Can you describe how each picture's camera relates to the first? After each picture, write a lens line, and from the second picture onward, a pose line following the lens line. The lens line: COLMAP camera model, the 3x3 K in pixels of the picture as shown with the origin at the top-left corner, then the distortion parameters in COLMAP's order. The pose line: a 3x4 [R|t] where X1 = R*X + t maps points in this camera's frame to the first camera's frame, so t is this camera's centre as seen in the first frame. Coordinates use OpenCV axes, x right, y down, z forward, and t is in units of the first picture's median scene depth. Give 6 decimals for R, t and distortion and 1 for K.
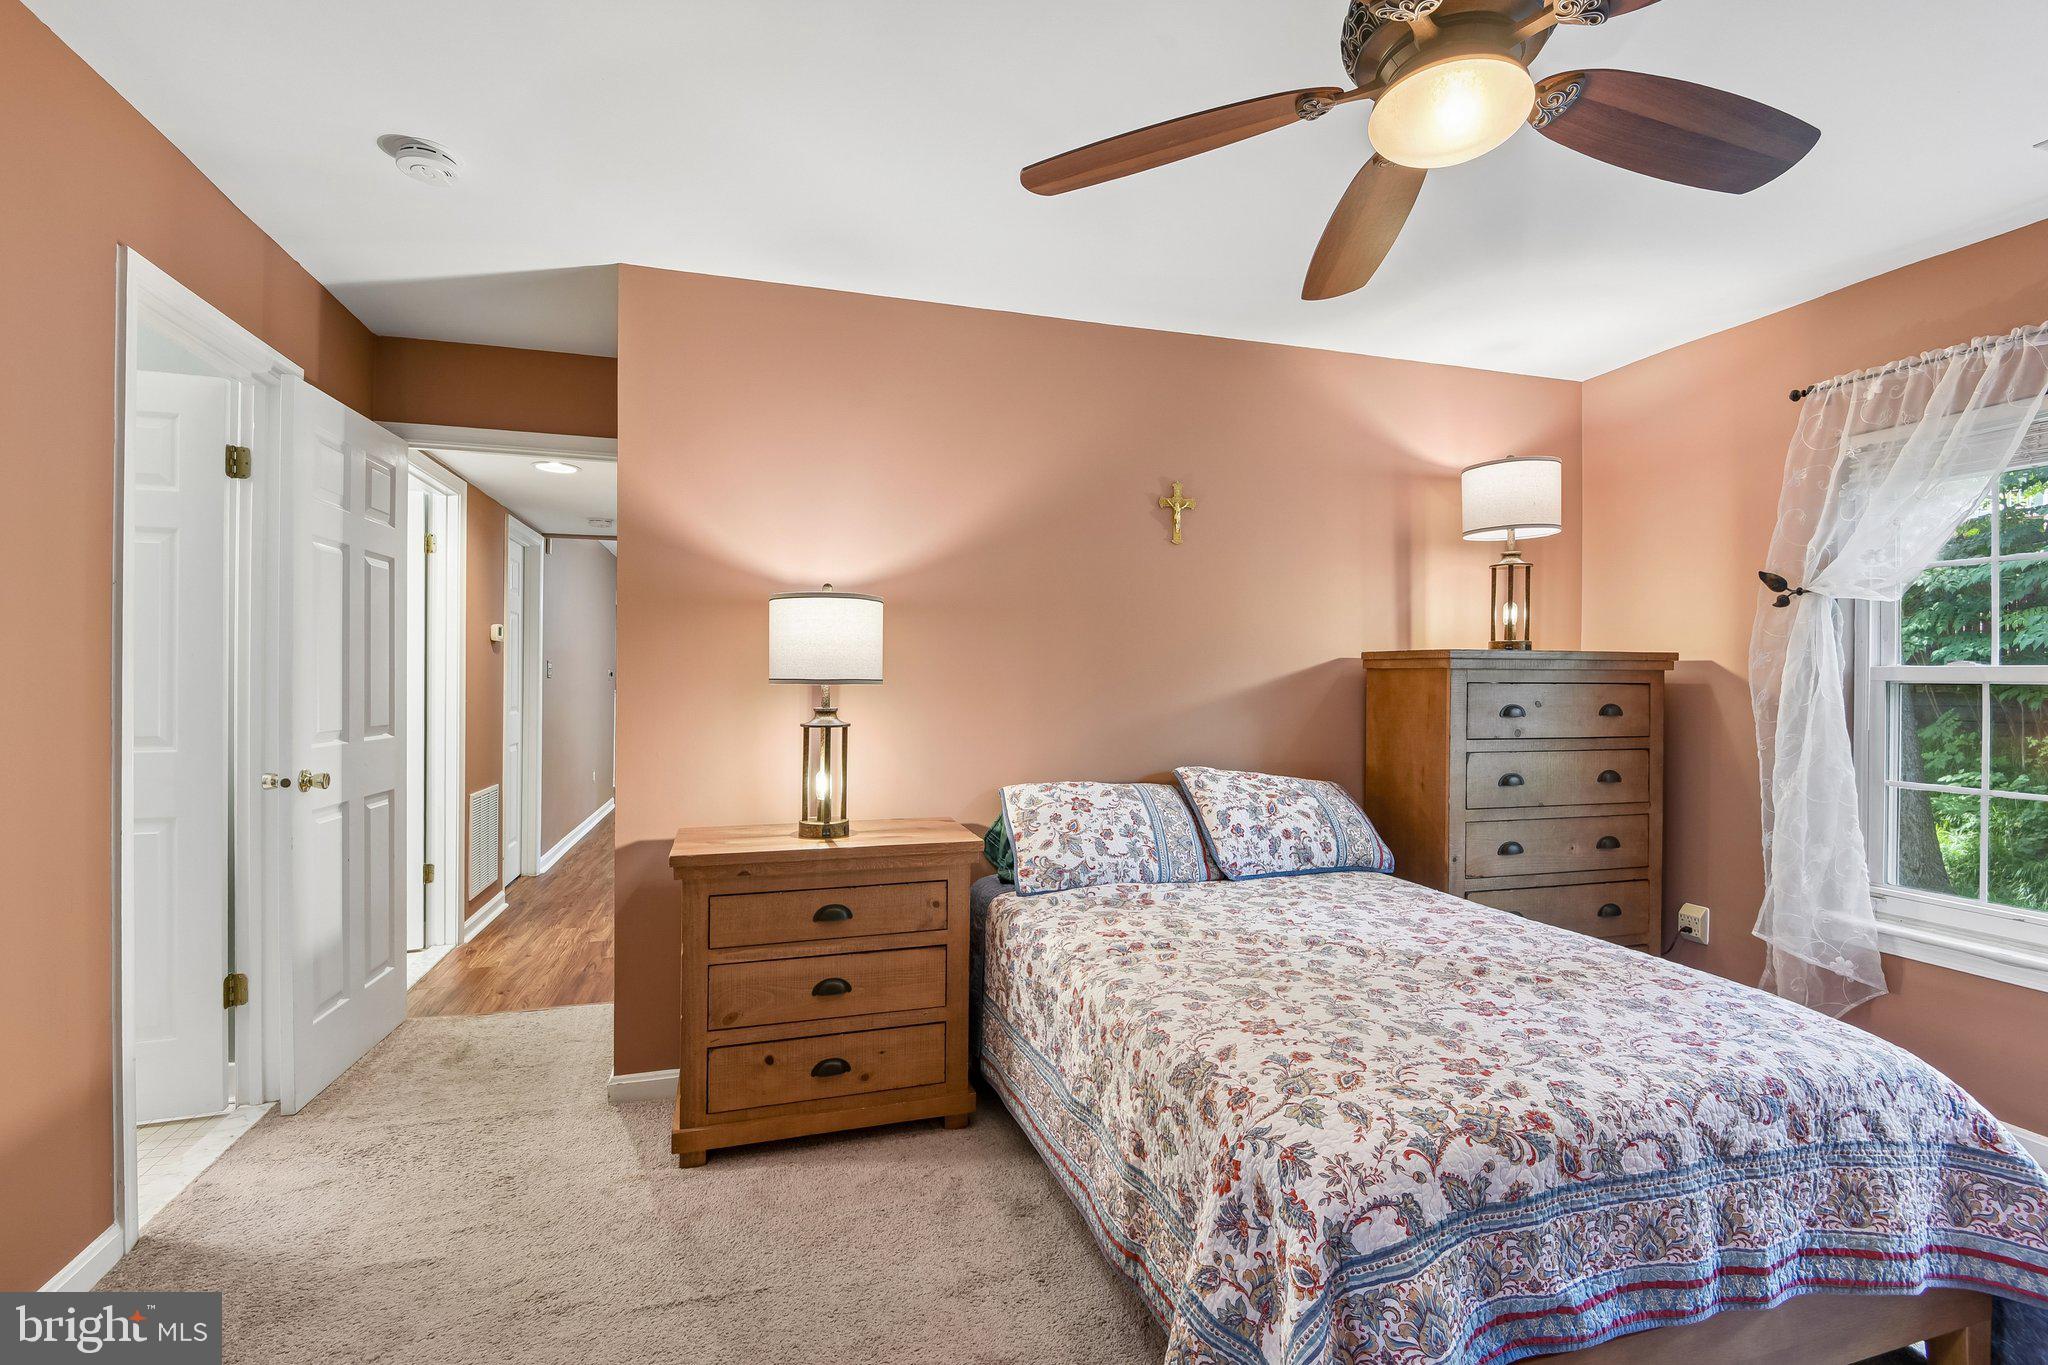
lens RADIAL K [[947.3, 0, 987.0], [0, 947.3, 681.0], [0, 0, 1]] dist [0.012701, -0.020225]
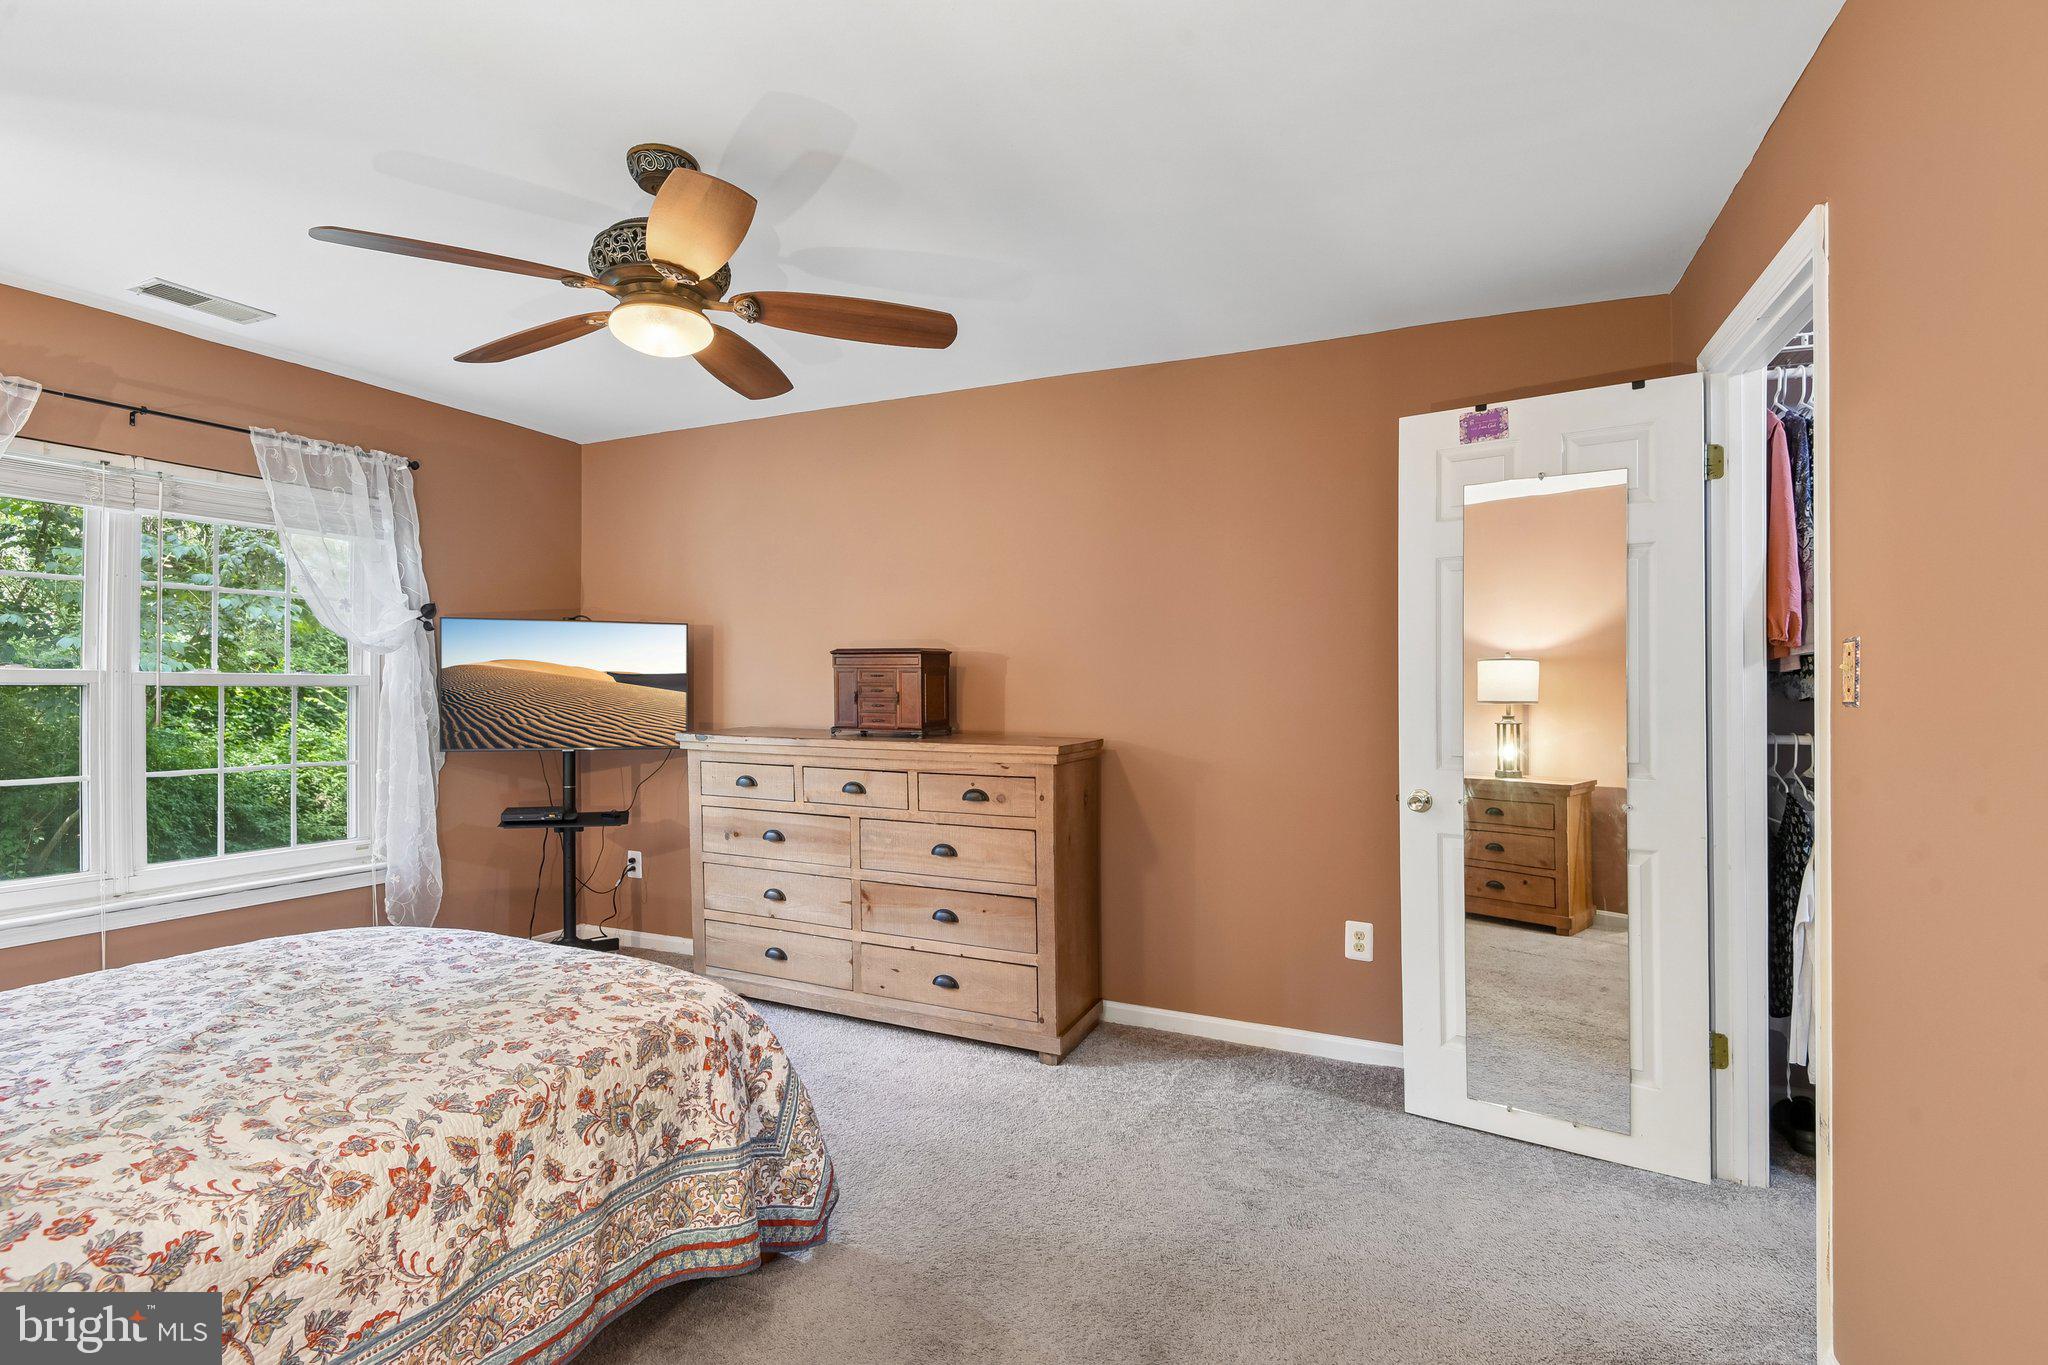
lens RADIAL K [[975.5, 0, 1015.2], [0, 975.5, 669.9], [0, 0, 1]] dist [0.005399, -0.021294]
pose [[-0.783371, -0.001086, 0.621554, -0.717393], [-0.013229, 0.999801, -0.014927, -0.011325], [-0.621414, -0.019916, -0.783229, 1.402432]]
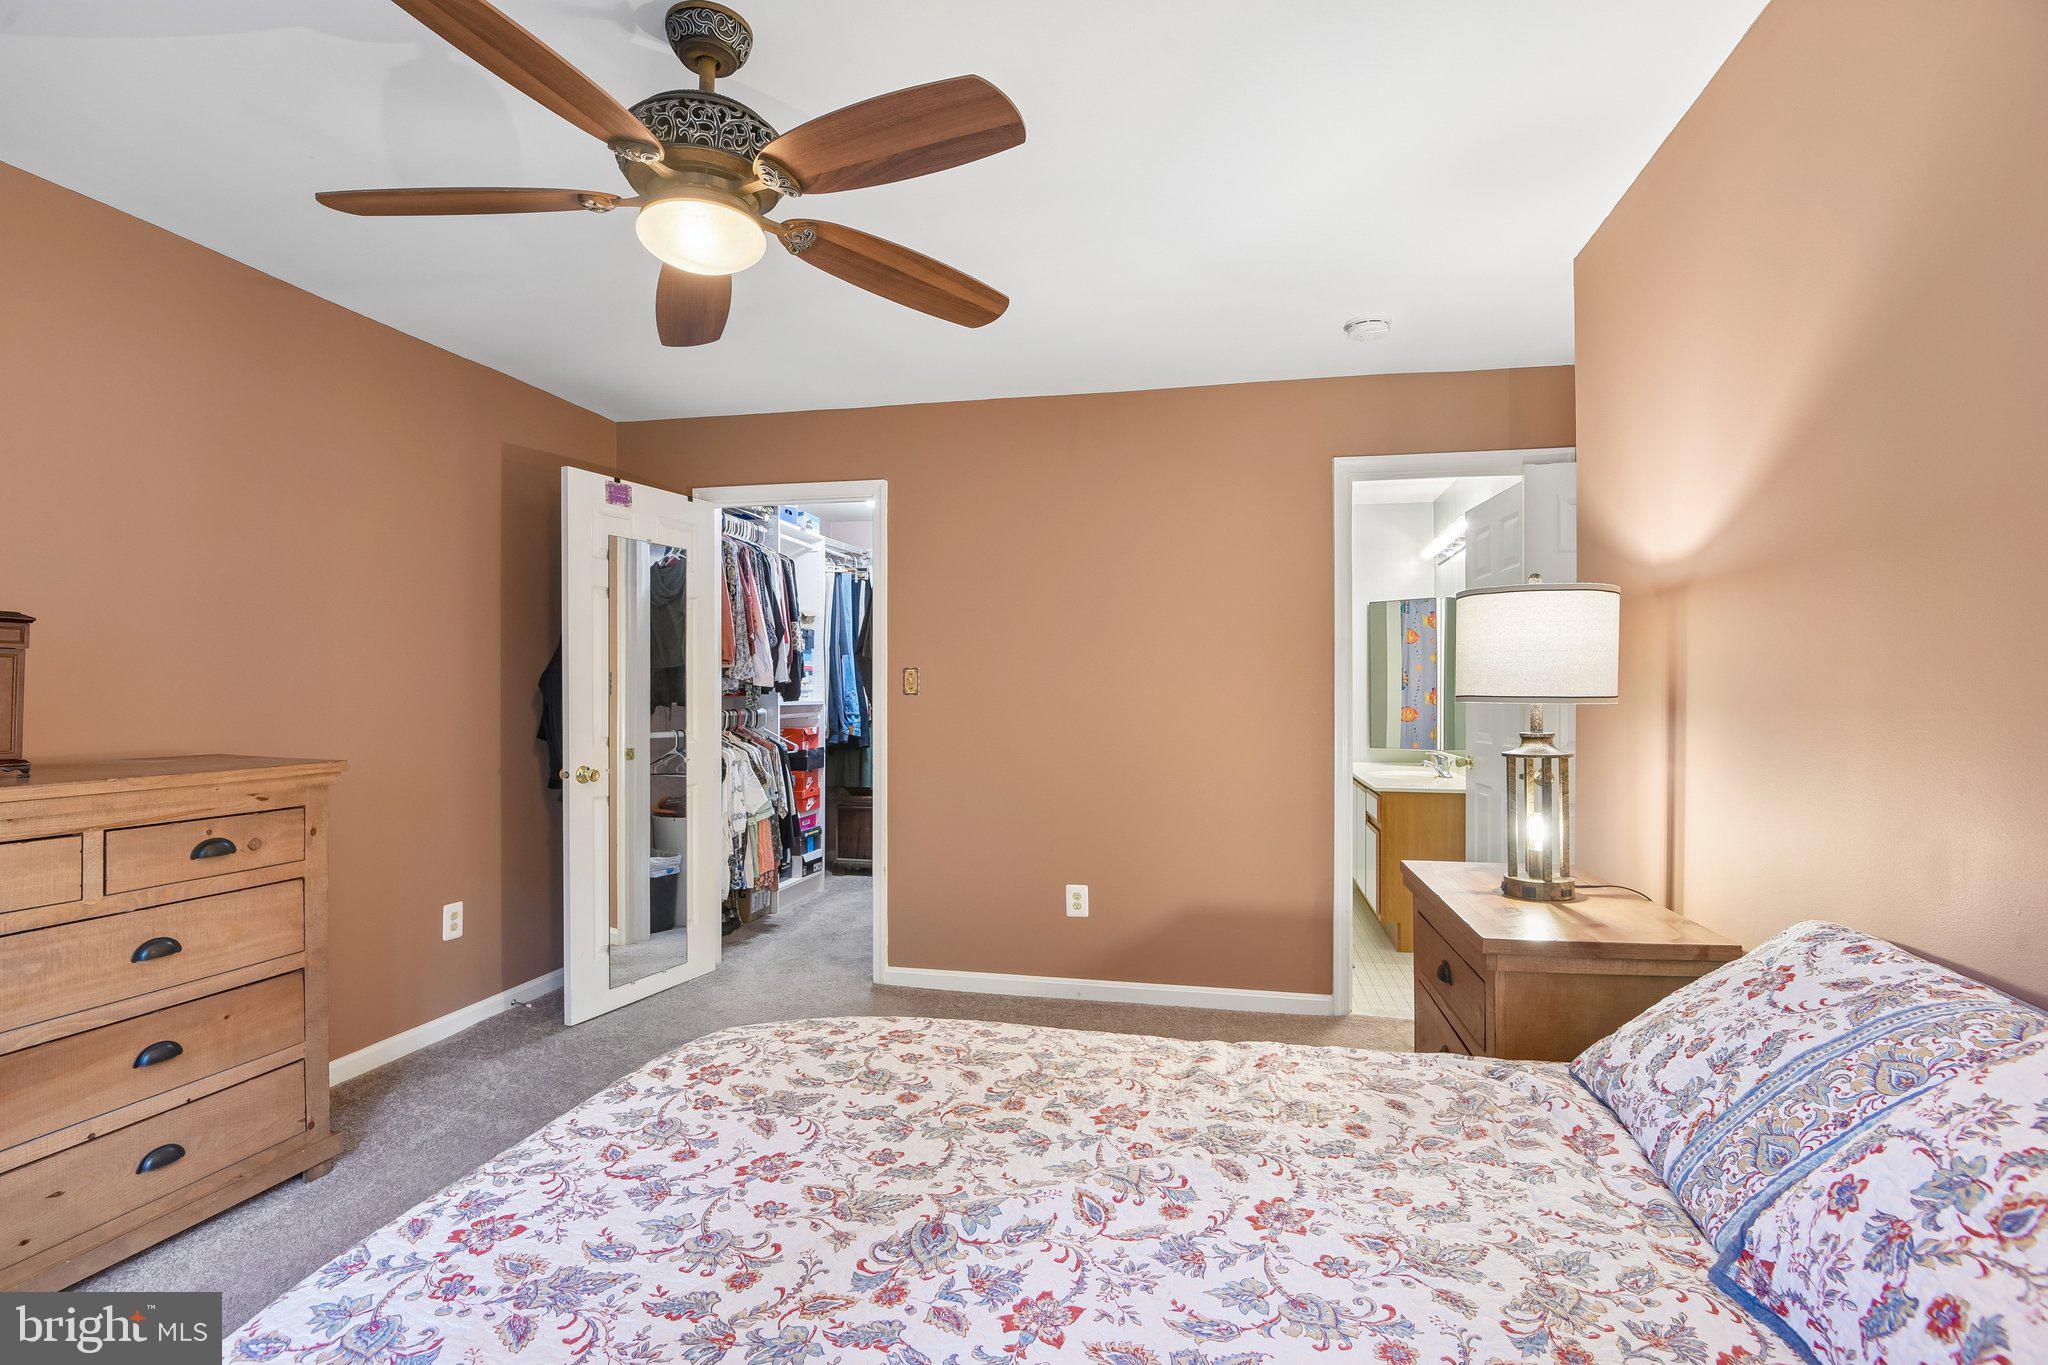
lens RADIAL K [[903.6, 0, 1024.0], [0, 903.6, 682.5], [0, 0, 1]] dist [0.000530, -0.014765]
pose [[-0.454438, -0.018990, -0.890576, 0.988264], [-0.006290, 0.999816, -0.018110, 0.006153], [0.890756, -0.002628, -0.454474, 1.406817]]
